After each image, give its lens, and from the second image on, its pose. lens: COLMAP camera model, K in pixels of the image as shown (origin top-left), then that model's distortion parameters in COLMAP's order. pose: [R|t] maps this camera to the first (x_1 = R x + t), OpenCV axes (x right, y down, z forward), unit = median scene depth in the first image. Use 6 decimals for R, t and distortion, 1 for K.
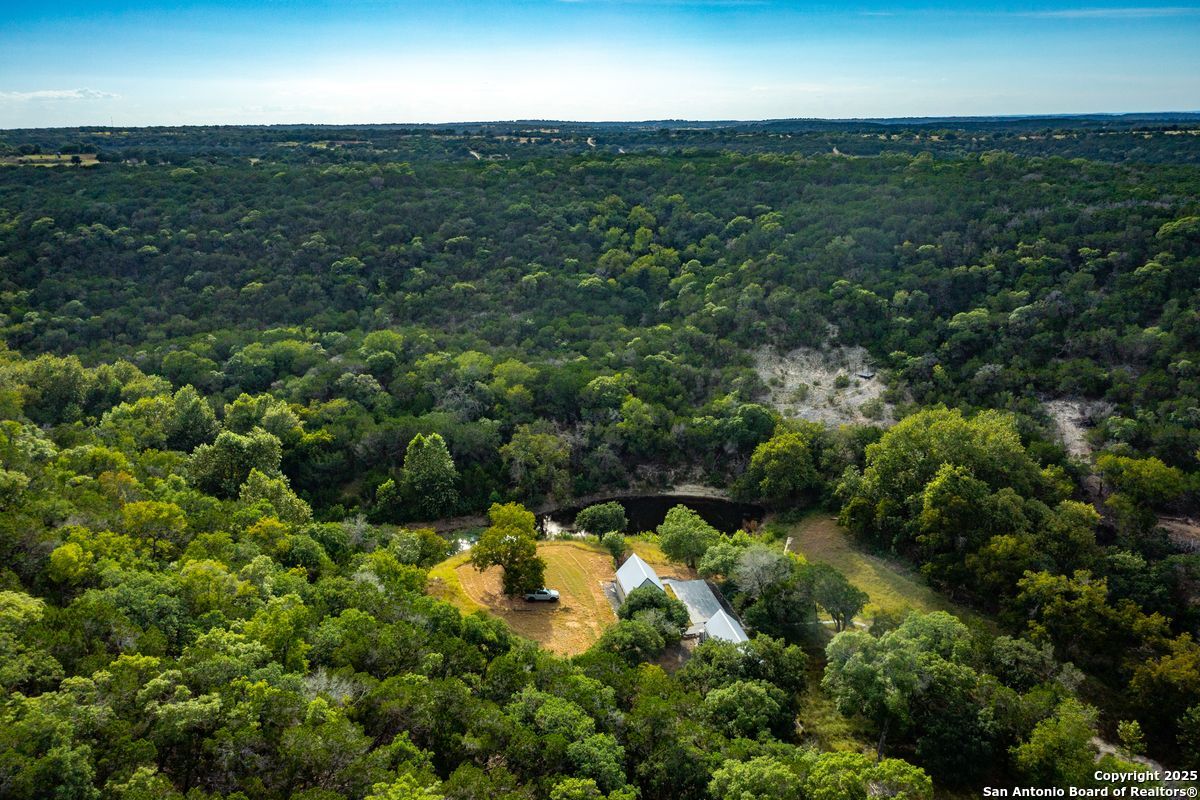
lens RADIAL K [[946.5, 0, 600.0], [0, 946.5, 400.0], [0, 0, 1]] dist [-0.011086, 0.009782]
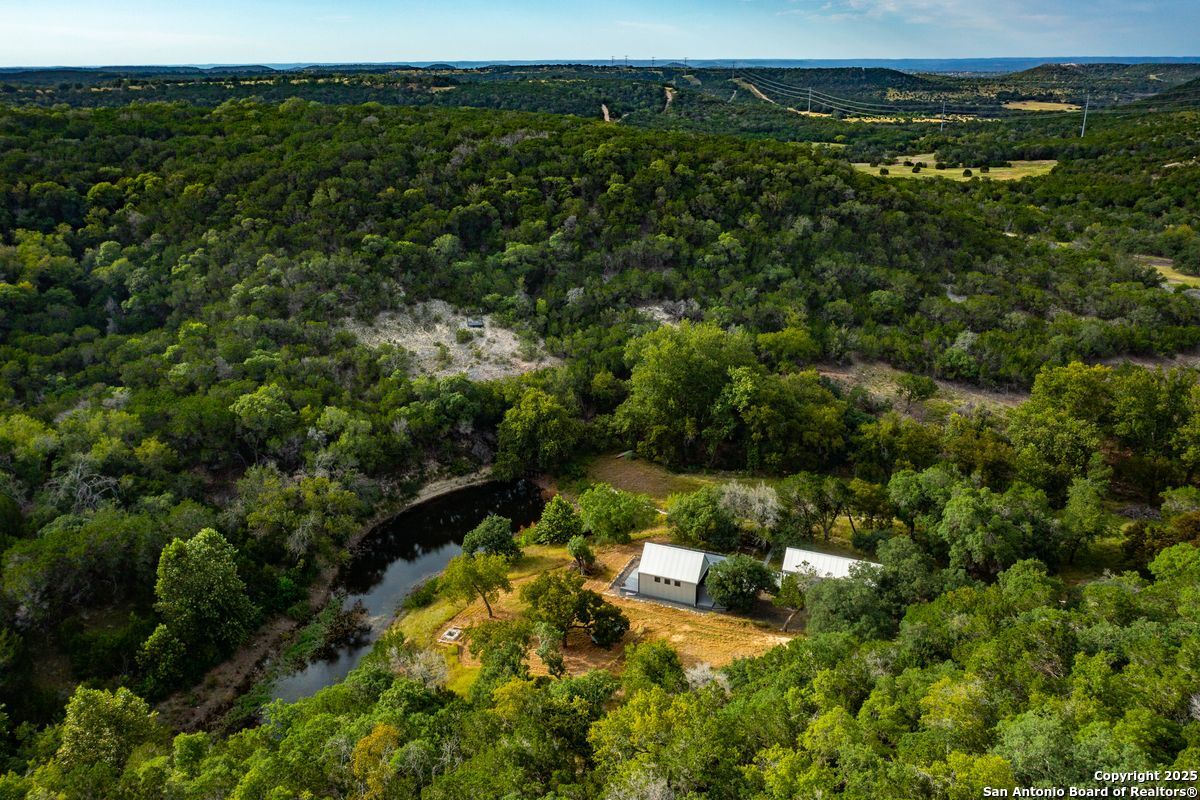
lens RADIAL K [[946.5, 0, 600.0], [0, 946.5, 400.0], [0, 0, 1]] dist [-0.011086, 0.009782]
pose [[0.606241, -0.250819, 0.754693, -0.439368], [0.215707, 0.965250, 0.147521, -0.076793], [-0.765468, 0.073359, 0.639278, 0.330854]]
